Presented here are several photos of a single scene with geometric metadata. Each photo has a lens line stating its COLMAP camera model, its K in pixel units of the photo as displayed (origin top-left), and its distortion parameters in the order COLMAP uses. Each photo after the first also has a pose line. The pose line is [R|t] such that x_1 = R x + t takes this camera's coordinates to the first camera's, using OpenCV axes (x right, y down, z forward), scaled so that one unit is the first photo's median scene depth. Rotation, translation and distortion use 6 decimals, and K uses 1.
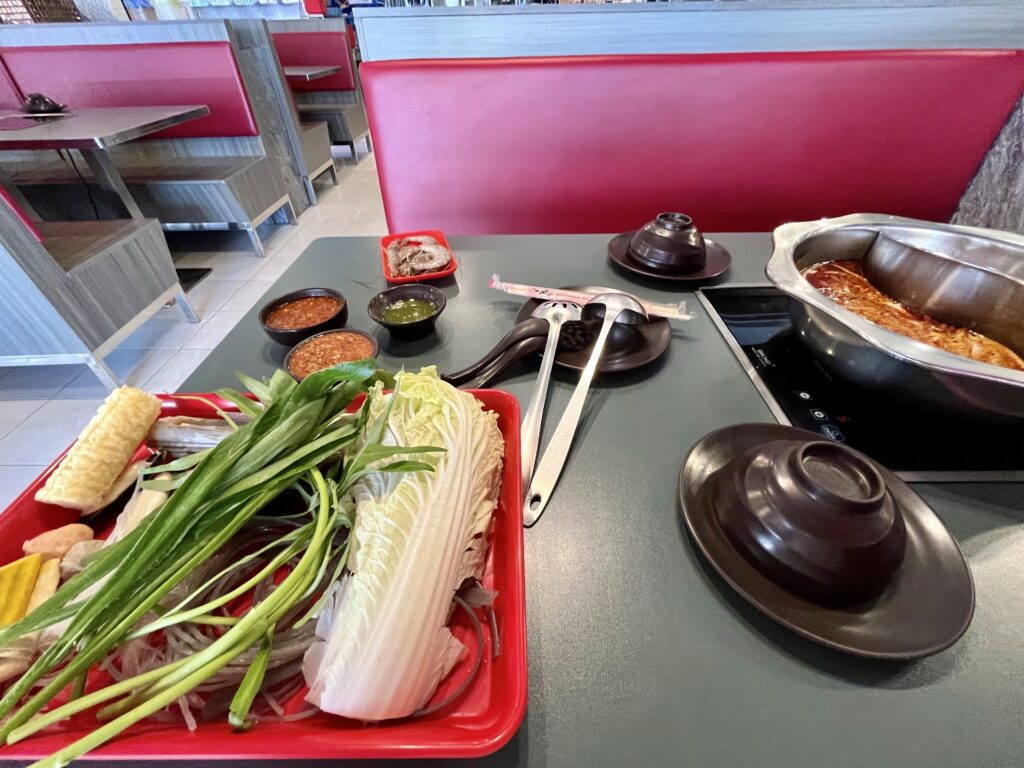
lens RADIAL K [[419.6, 0, 516.4], [0, 419.6, 381.5], [0, 0, 1]] dist [-0.001010, -0.000807]
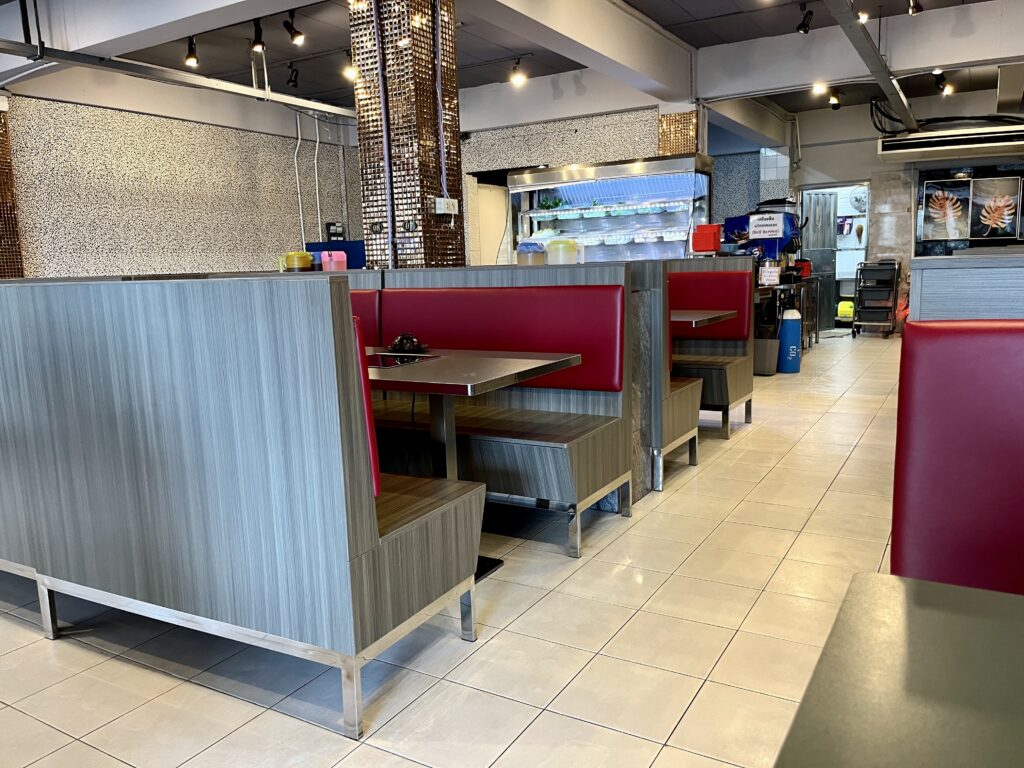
lens RADIAL K [[775.8, 0, 516.3], [0, 775.8, 384.8], [0, 0, 1]] dist [0.035352, -0.000828]
pose [[0.861046, 0.061749, -0.504764, -0.116374], [-0.314561, 0.844588, -0.433270, 0.015728], [0.399564, 0.531845, 0.746653, -0.035097]]
